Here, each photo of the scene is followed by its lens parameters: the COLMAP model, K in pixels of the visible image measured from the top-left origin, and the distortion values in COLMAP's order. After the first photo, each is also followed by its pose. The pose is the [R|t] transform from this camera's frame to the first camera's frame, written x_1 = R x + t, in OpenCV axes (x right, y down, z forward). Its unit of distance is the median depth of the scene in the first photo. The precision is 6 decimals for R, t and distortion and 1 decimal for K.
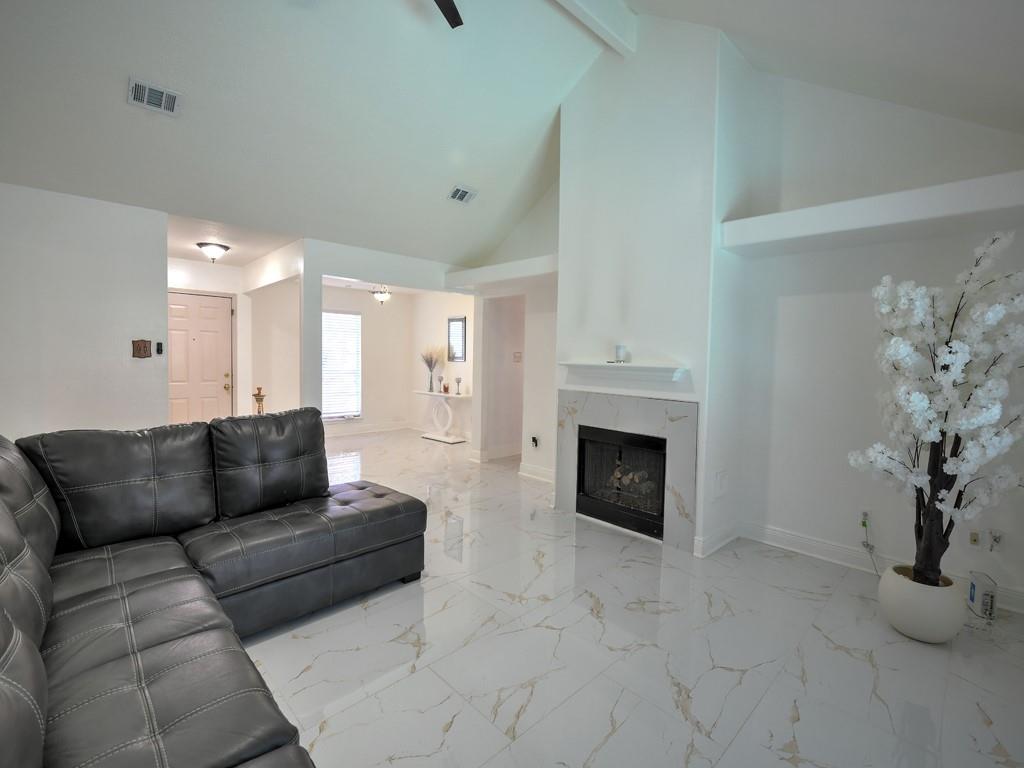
lens RADIAL K [[472.2, 0, 514.6], [0, 472.2, 387.8], [0, 0, 1]] dist [-0.002968, -0.011540]
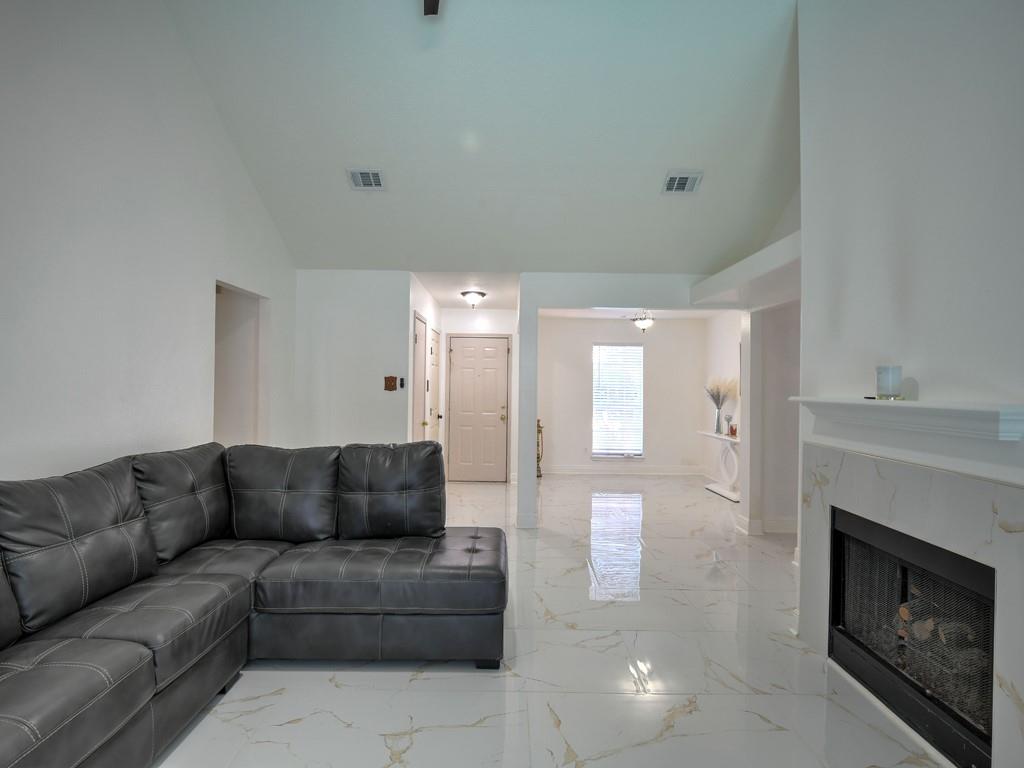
lens RADIAL K [[472.2, 0, 514.6], [0, 472.2, 387.8], [0, 0, 1]] dist [-0.002968, -0.011540]
pose [[0.708068, -0.006293, -0.706116, 0.283119], [-0.046827, 0.997341, -0.055845, -0.016006], [0.704590, 0.072607, 0.705891, 0.323616]]
